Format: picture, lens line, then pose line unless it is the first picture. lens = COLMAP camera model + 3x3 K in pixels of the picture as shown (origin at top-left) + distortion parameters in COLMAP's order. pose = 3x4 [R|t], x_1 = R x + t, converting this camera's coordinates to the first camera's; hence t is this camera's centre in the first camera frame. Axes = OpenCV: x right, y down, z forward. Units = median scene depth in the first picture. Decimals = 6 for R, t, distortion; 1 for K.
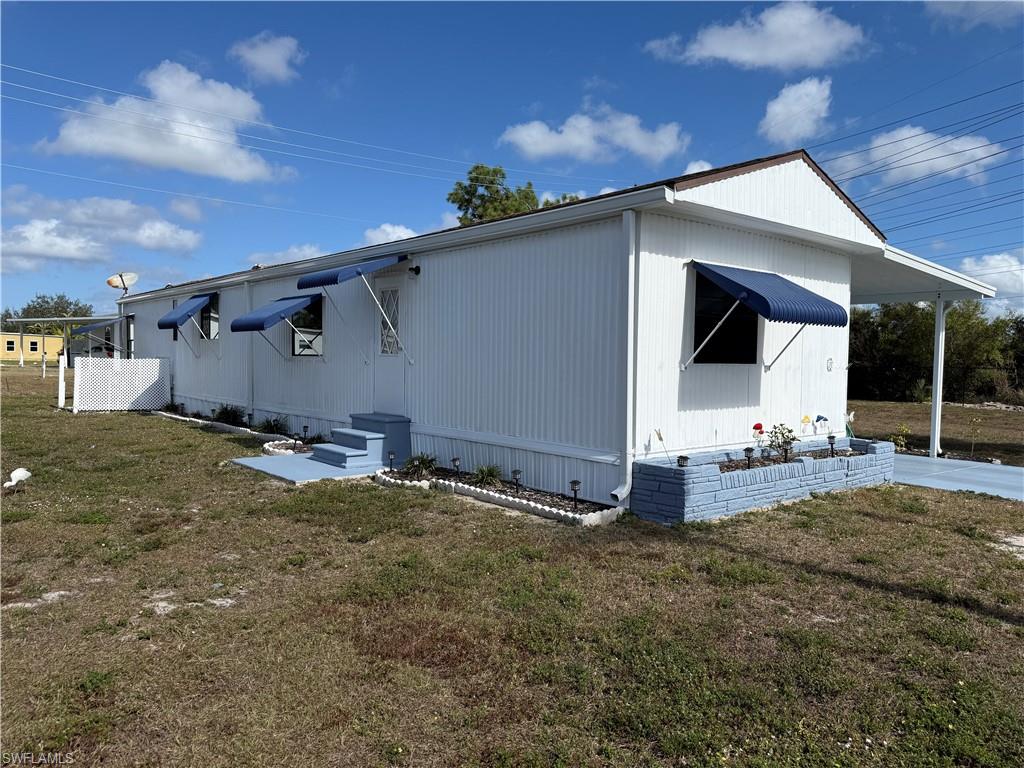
lens RADIAL K [[717.3, 0, 512.0], [0, 717.3, 384.0], [0, 0, 1]] dist [0.094468, -0.157839]
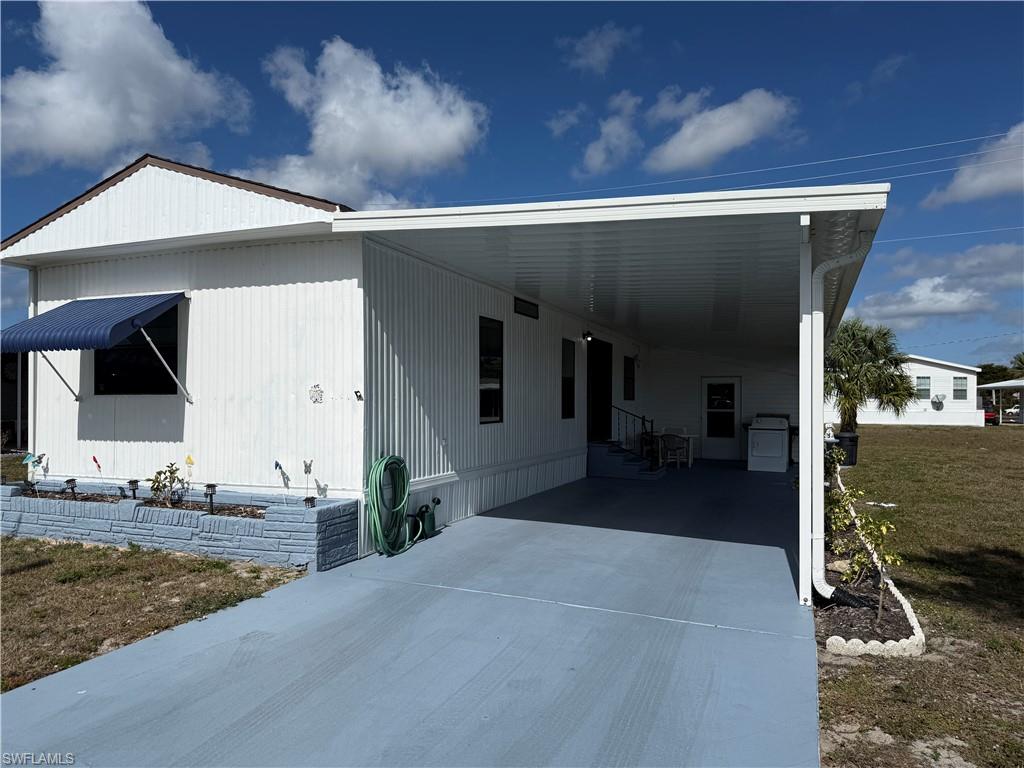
lens RADIAL K [[712.5, 0, 509.4], [0, 712.5, 392.3], [0, 0, 1]] dist [0.084719, -0.120062]
pose [[0.468144, -0.023131, -0.883349, 1.336981], [-0.021608, 0.999059, -0.037612, -0.005941], [0.883388, 0.036695, 0.467203, 0.960167]]
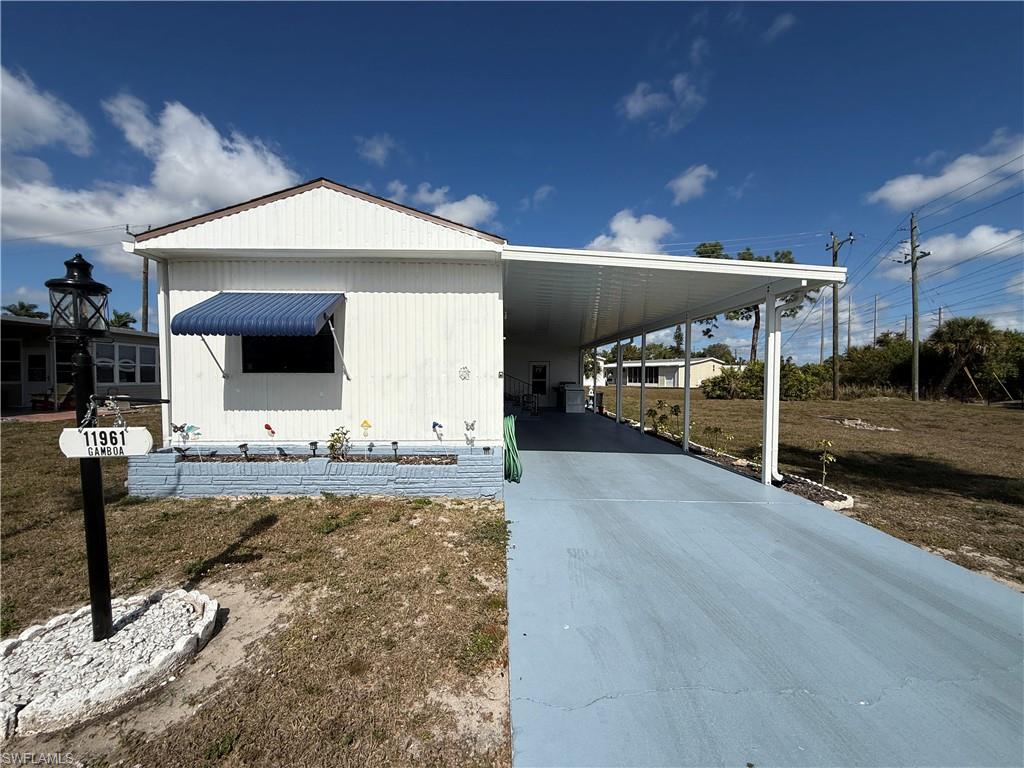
lens RADIAL K [[425.4, 0, 510.2], [0, 425.4, 381.3], [0, 0, 1]] dist [0.001715, -0.000036]
pose [[0.780828, 0.005529, -0.624722, 0.990272], [-0.011800, 0.999913, -0.005899, -0.014324], [0.624635, 0.011978, 0.780825, 0.657713]]
